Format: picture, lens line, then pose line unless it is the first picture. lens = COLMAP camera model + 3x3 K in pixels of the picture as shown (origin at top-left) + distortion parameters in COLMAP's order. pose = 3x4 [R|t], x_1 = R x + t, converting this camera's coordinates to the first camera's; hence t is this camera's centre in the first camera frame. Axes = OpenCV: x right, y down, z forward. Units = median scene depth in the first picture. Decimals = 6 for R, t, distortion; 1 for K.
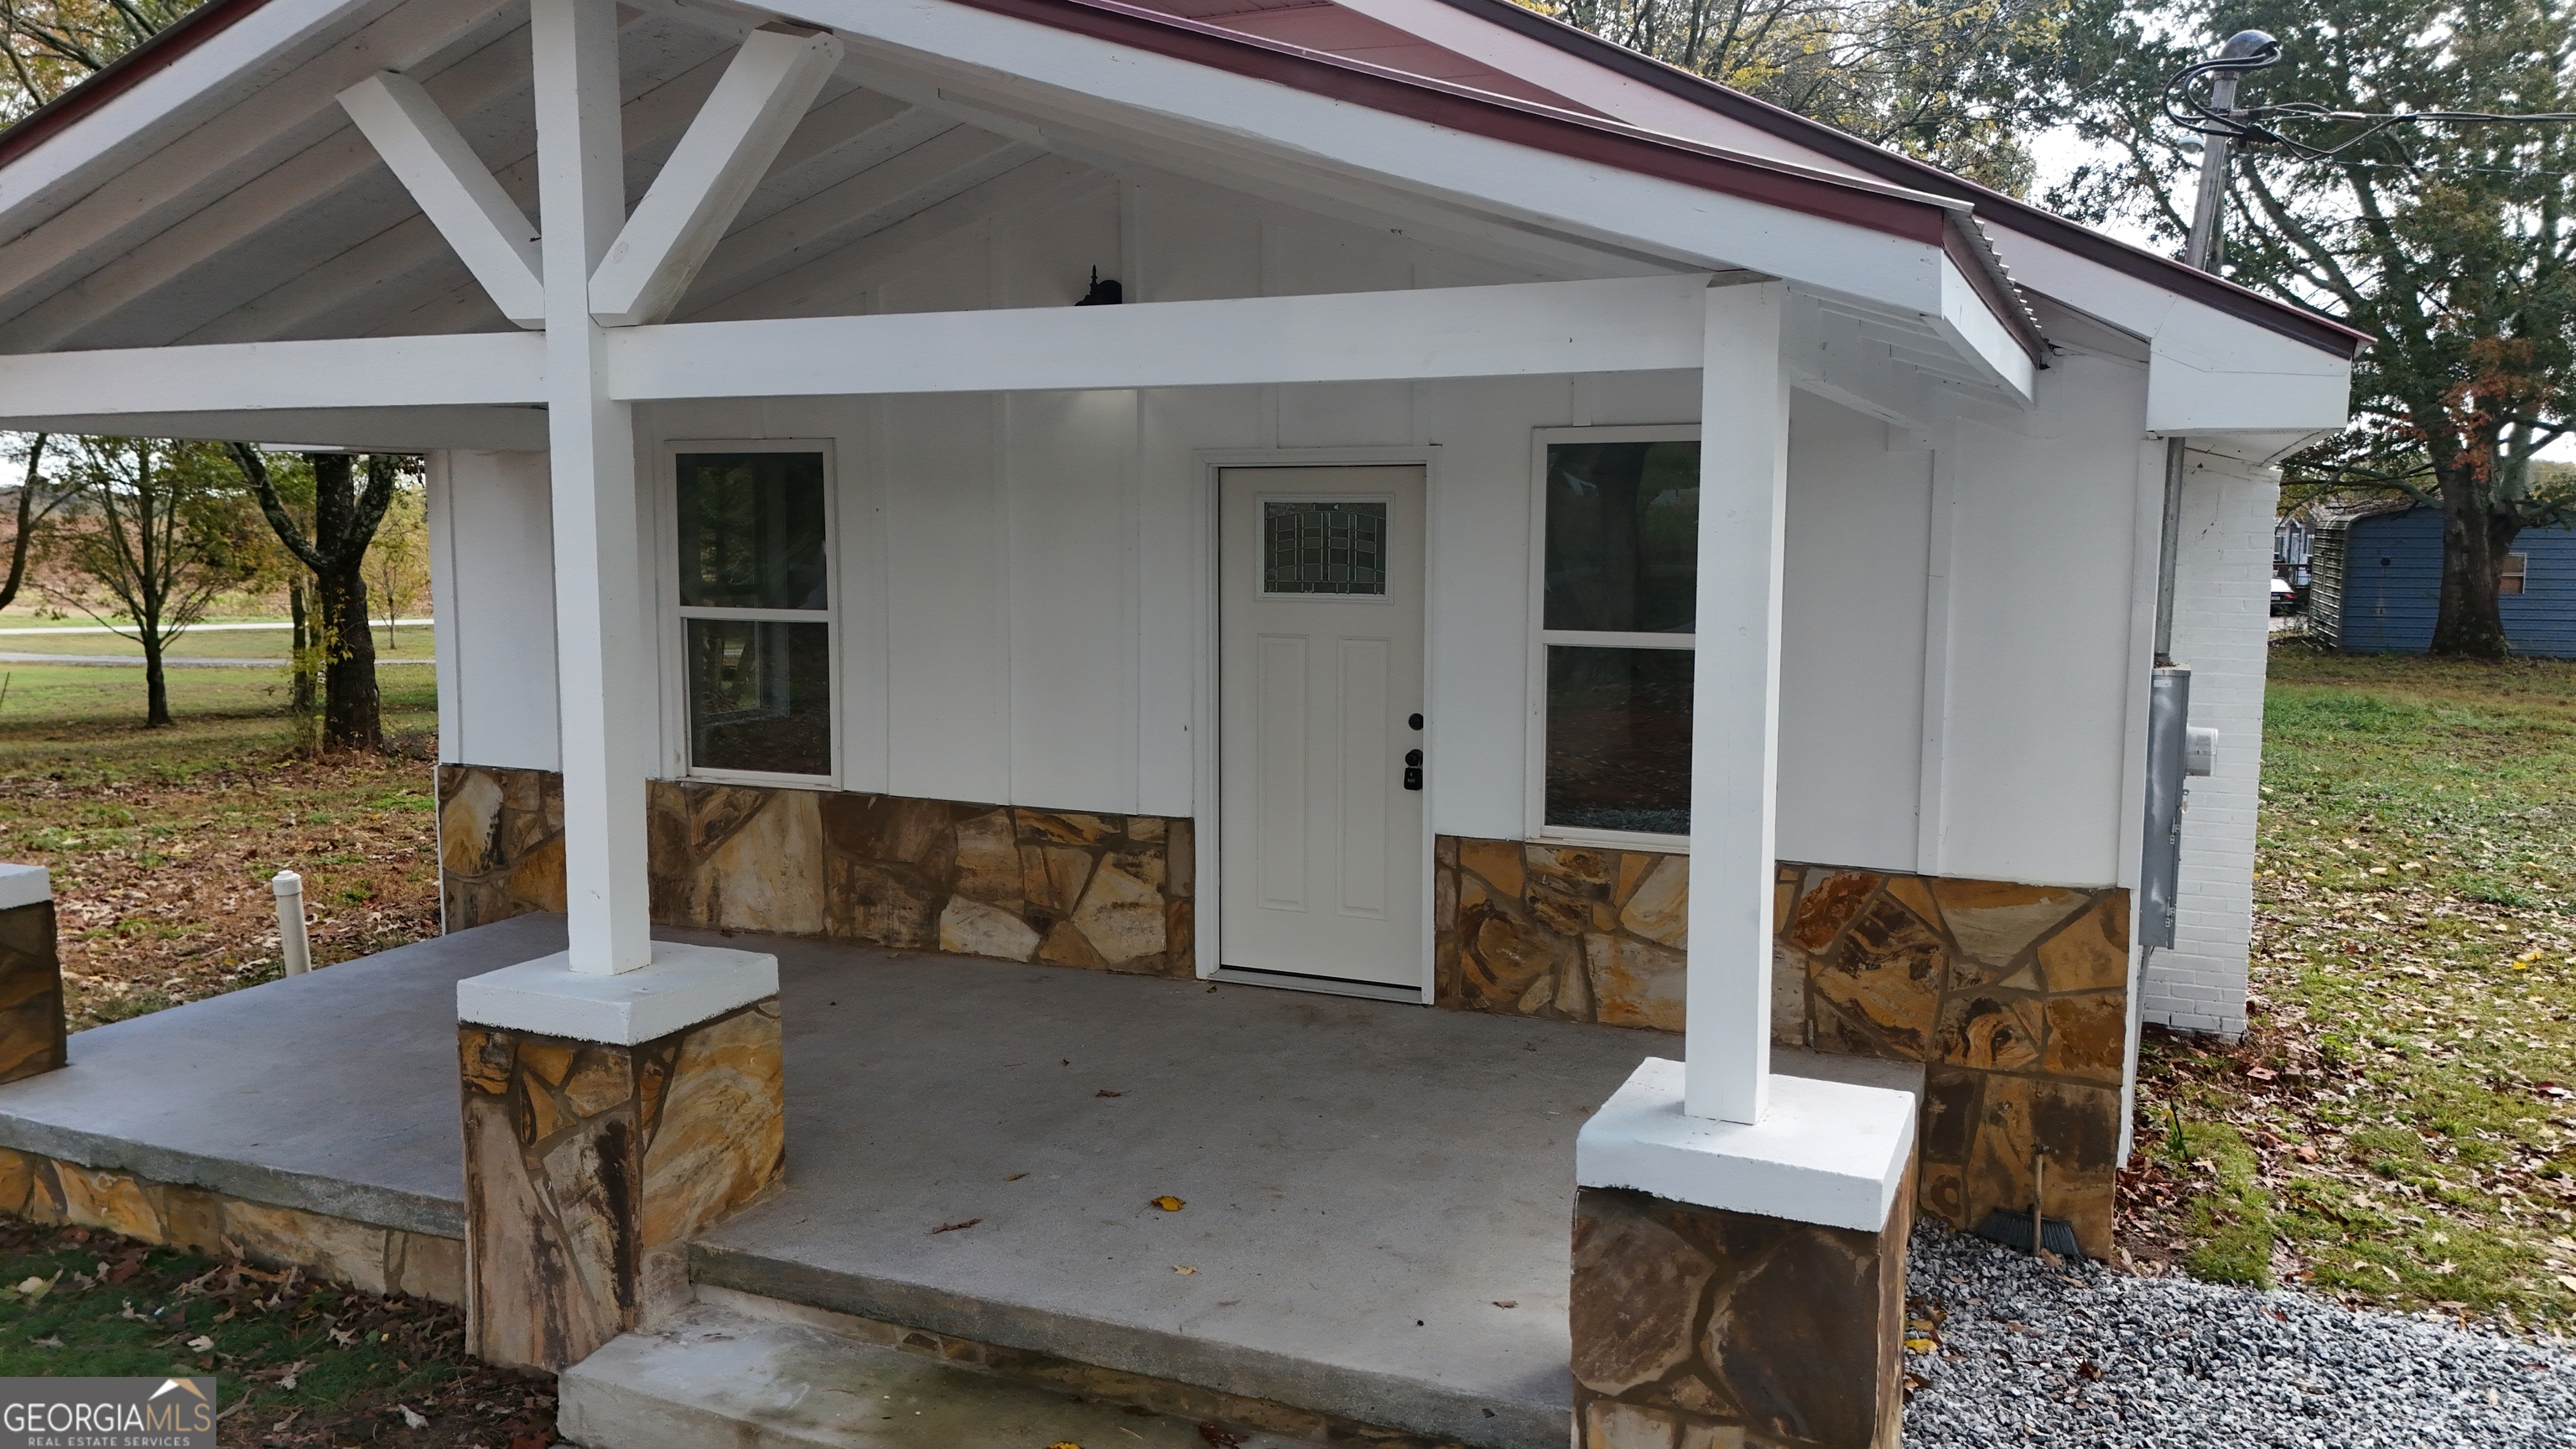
lens RADIAL K [[1941.4, 0, 1286.7], [0, 1941.4, 721.1], [0, 0, 1]] dist [0.029692, -0.001953]
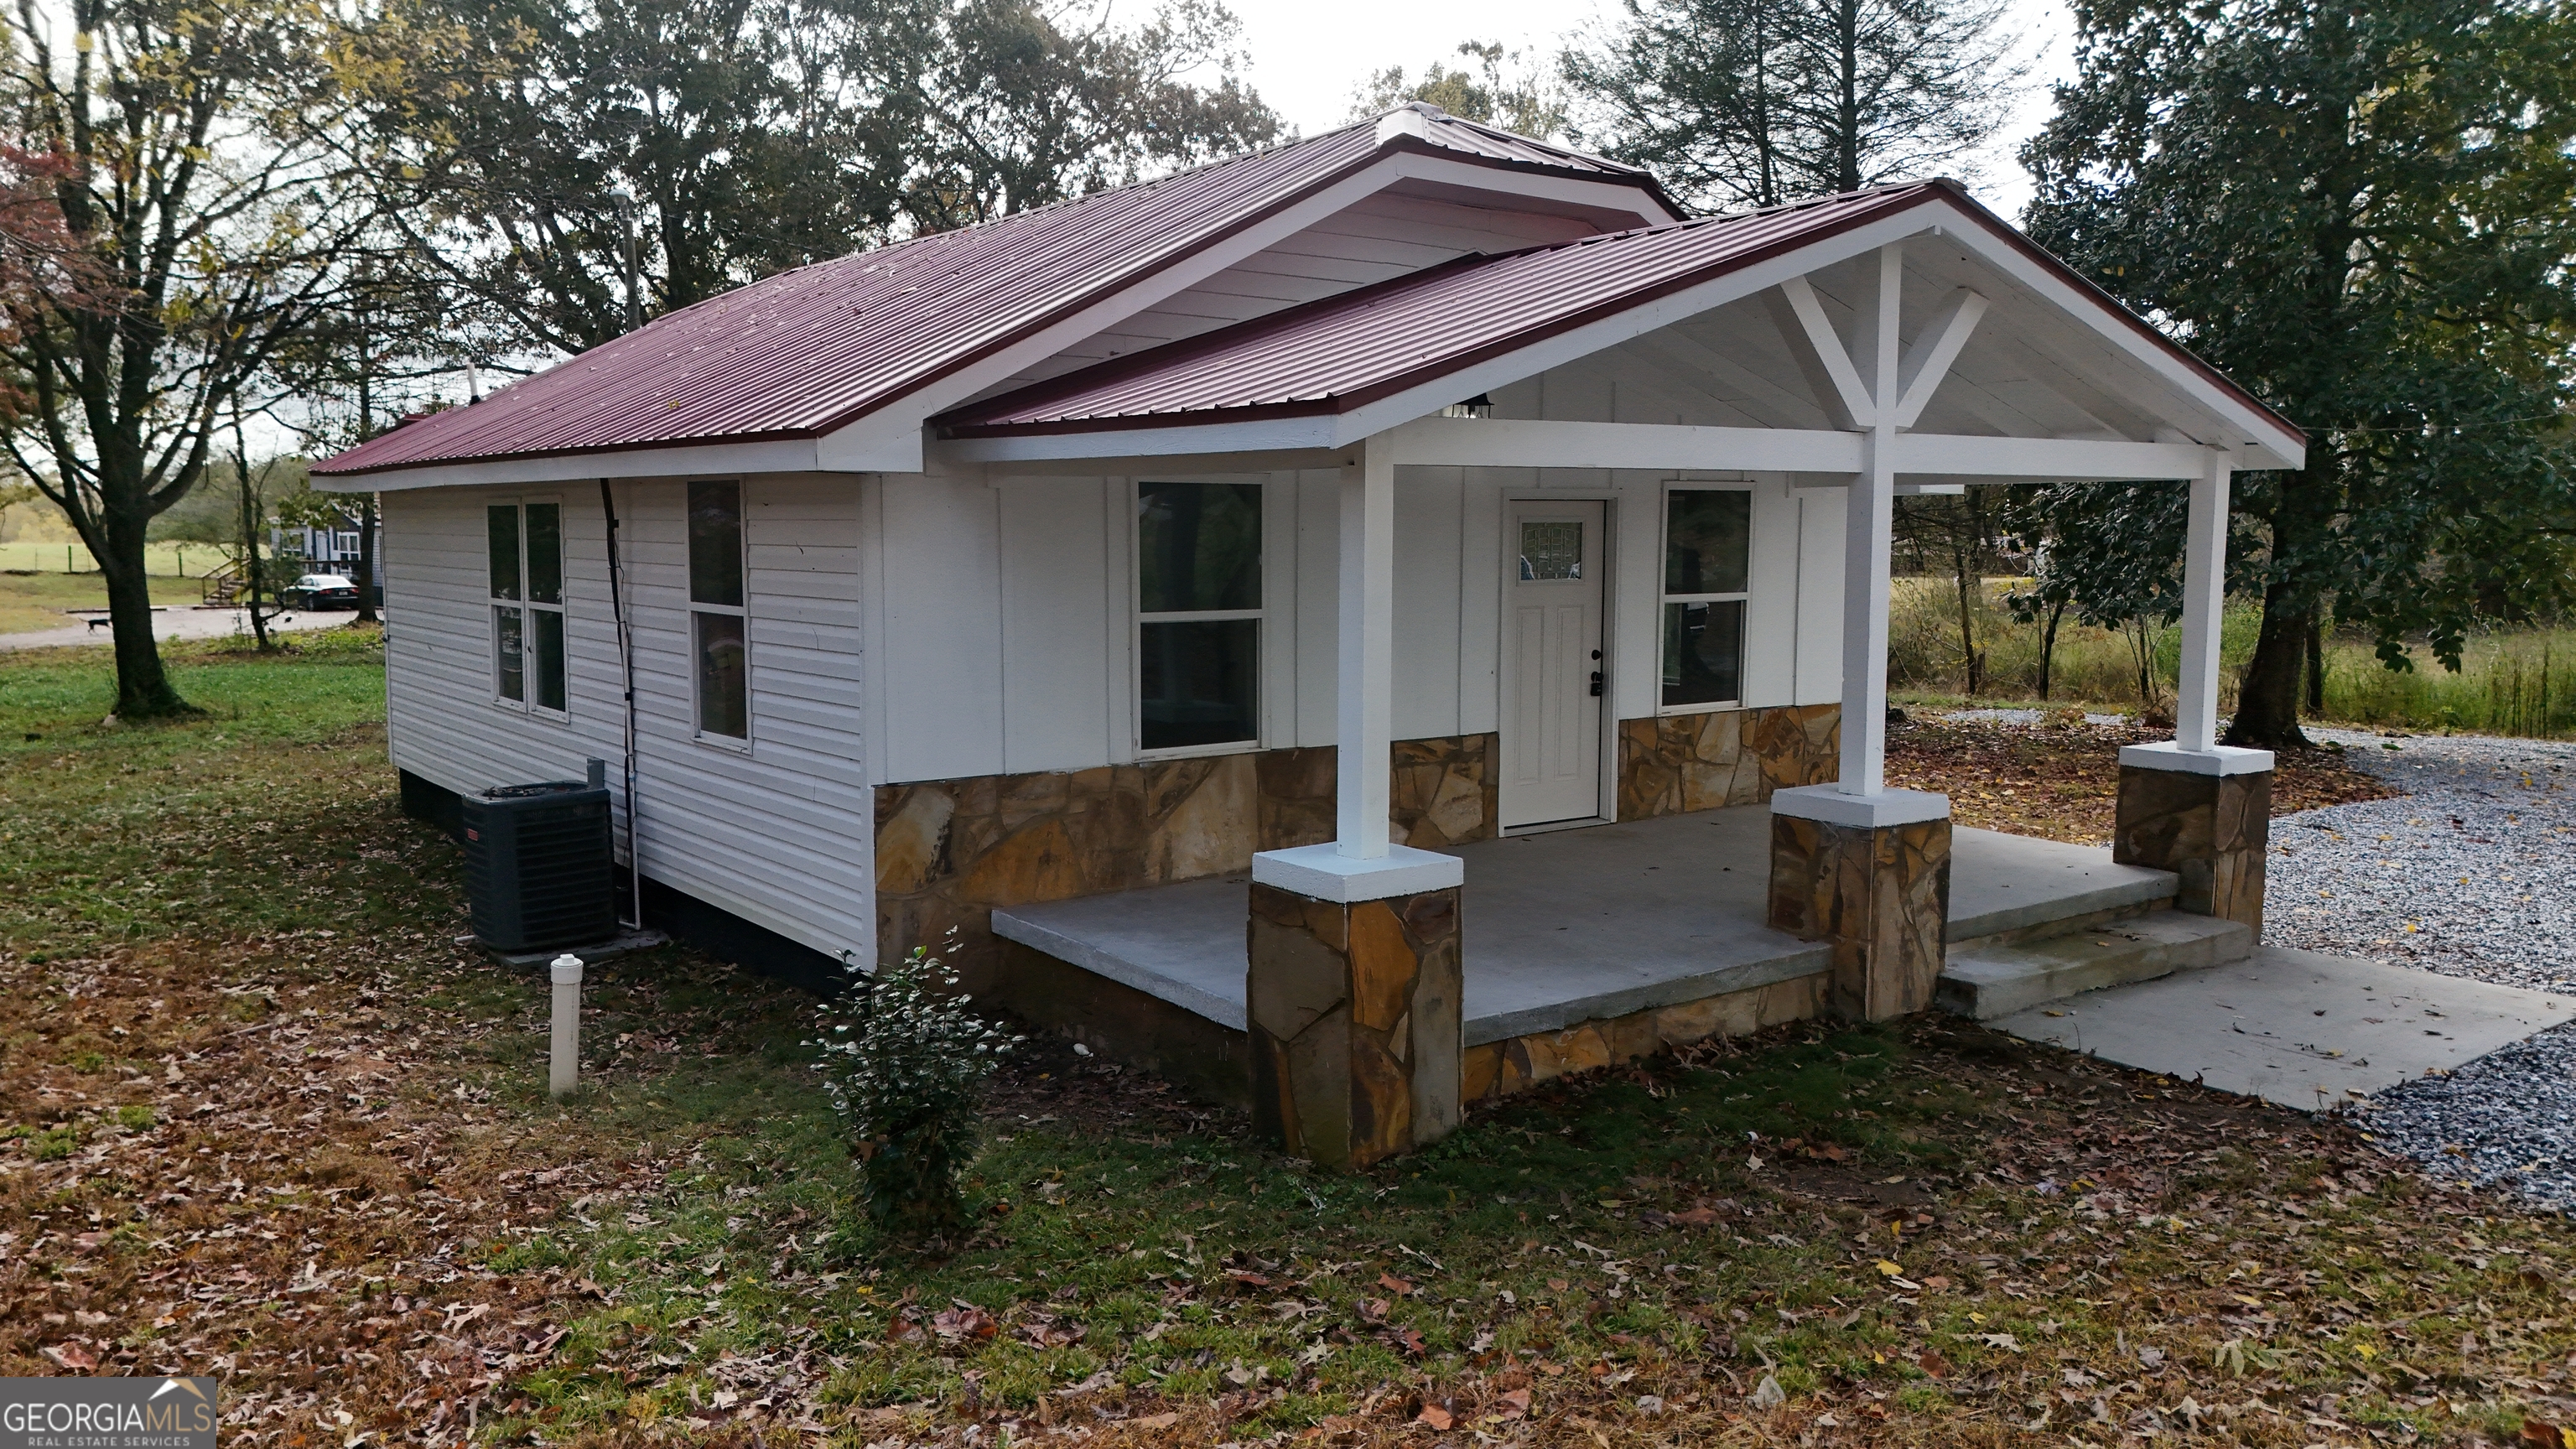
lens RADIAL K [[1941.4, 0, 1284.7], [0, 1941.4, 724.7], [0, 0, 1]] dist [0.029692, -0.001953]
pose [[0.488222, -0.094385, 0.867600, -1.443438], [0.093064, 0.994097, 0.055777, -0.055262], [-0.867743, 0.053511, 0.494124, 0.393647]]
